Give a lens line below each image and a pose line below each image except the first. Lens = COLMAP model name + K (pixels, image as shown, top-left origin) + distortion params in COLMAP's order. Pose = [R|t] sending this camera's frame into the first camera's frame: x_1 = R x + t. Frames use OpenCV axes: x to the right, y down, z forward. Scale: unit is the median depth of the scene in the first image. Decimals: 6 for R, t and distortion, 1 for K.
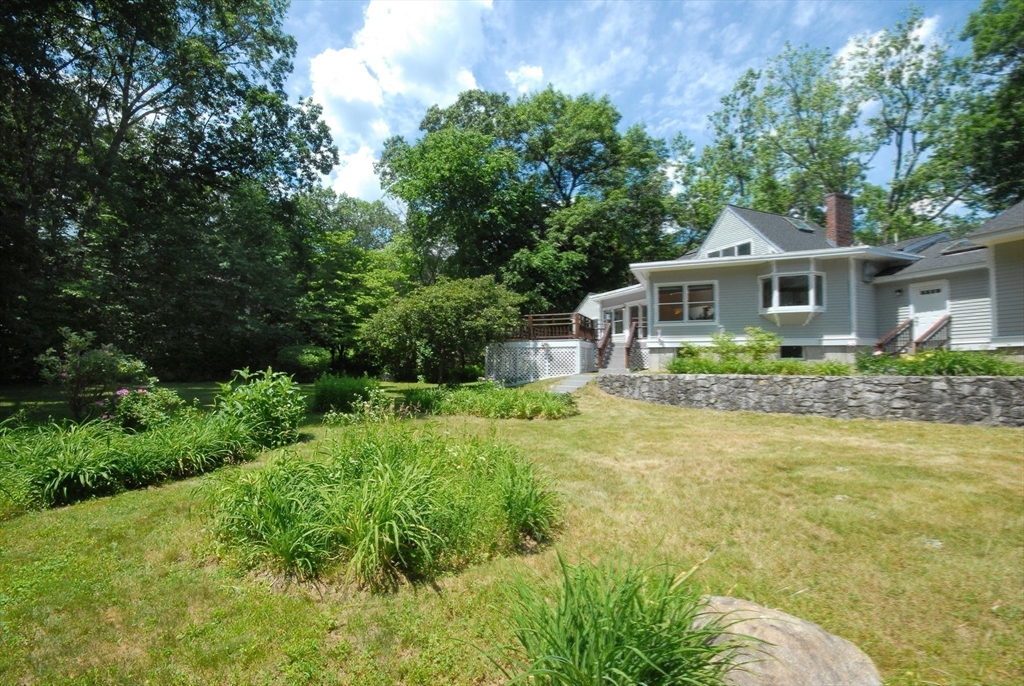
lens RADIAL K [[465.0, 0, 512.0], [0, 465.0, 343.0], [0, 0, 1]] dist [0.003245, -0.005044]
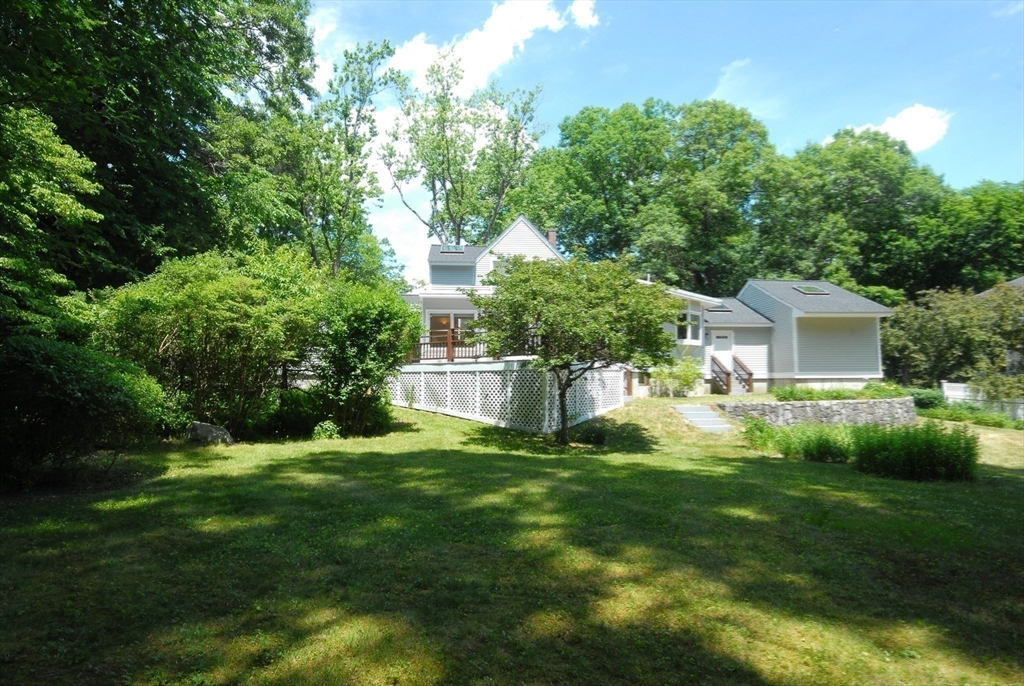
lens RADIAL K [[613.5, 0, 512.0], [0, 613.5, 343.0], [0, 0, 1]] dist [-0.000607, -0.000111]
pose [[0.326284, 0.050927, 0.943899, -0.583581], [-0.045143, 0.998248, -0.038255, 0.005450], [-0.944193, -0.030128, 0.328011, 0.515096]]
